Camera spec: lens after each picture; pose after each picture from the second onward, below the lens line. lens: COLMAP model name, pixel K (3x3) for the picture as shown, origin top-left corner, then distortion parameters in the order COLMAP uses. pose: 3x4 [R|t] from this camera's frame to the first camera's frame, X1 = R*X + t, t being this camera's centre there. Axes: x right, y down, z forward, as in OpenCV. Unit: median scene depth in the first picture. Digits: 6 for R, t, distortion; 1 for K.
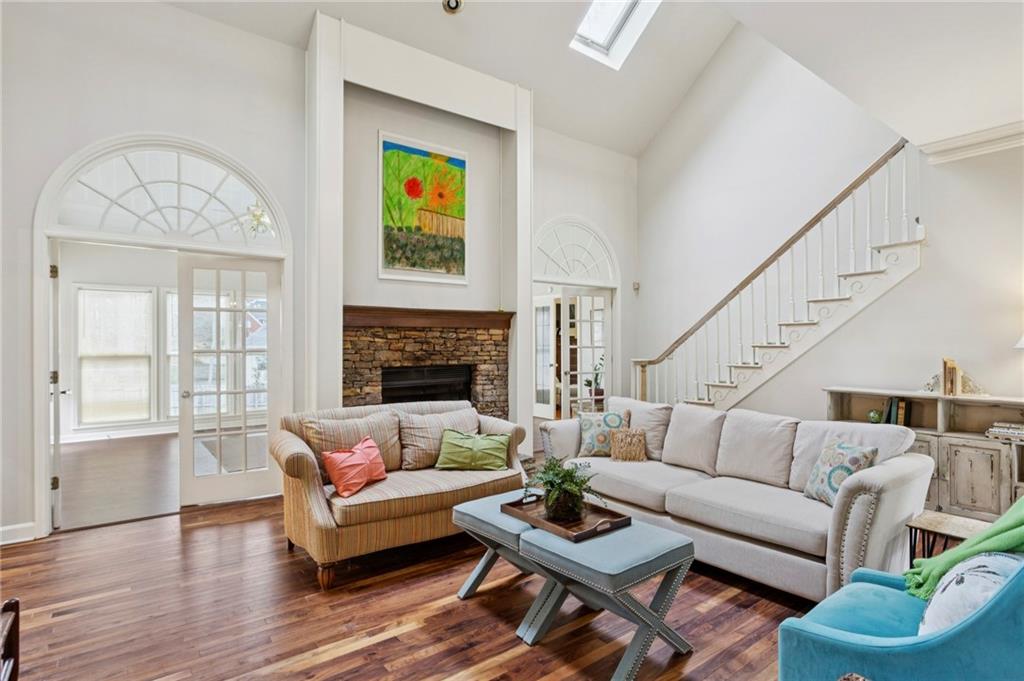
lens RADIAL K [[525.1, 0, 510.9], [0, 525.1, 340.8], [0, 0, 1]] dist [-0.002770, -0.000266]
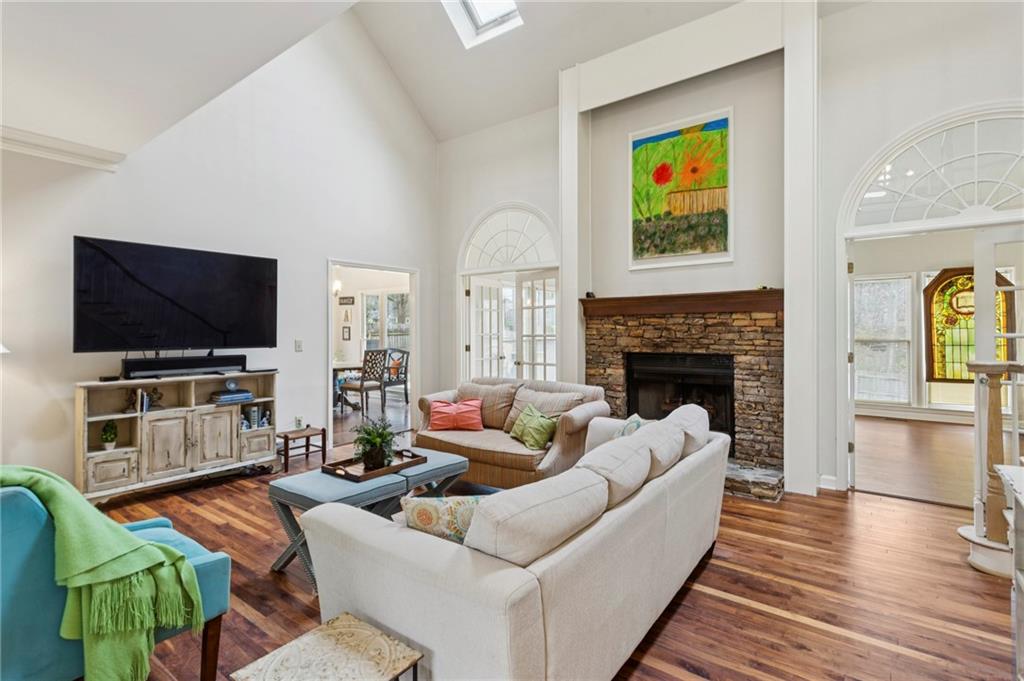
lens RADIAL K [[489.6, 0, 511.3], [0, 489.6, 329.4], [0, 0, 1]] dist [0.001901, 0.000364]
pose [[0.269342, -0.001043, -0.963044, 0.642824], [0.007455, 0.999972, 0.001002, 0.000309], [0.963016, -0.007450, 0.269342, 0.478620]]
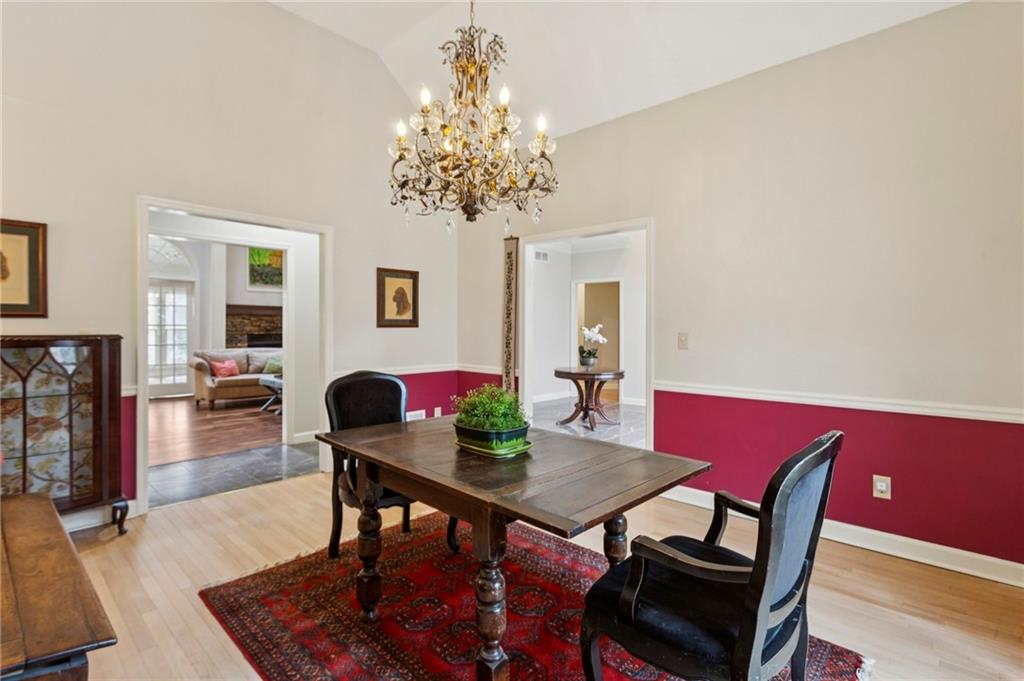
lens RADIAL K [[496.7, 0, 512.1], [0, 496.7, 341.7], [0, 0, 1]] dist [-0.000601, 0.000198]
pose [[0.988148, 0.009288, 0.153221, 0.453243], [-0.013367, 0.999583, 0.025611, 0.015581], [-0.152920, -0.027355, 0.987860, -1.018613]]
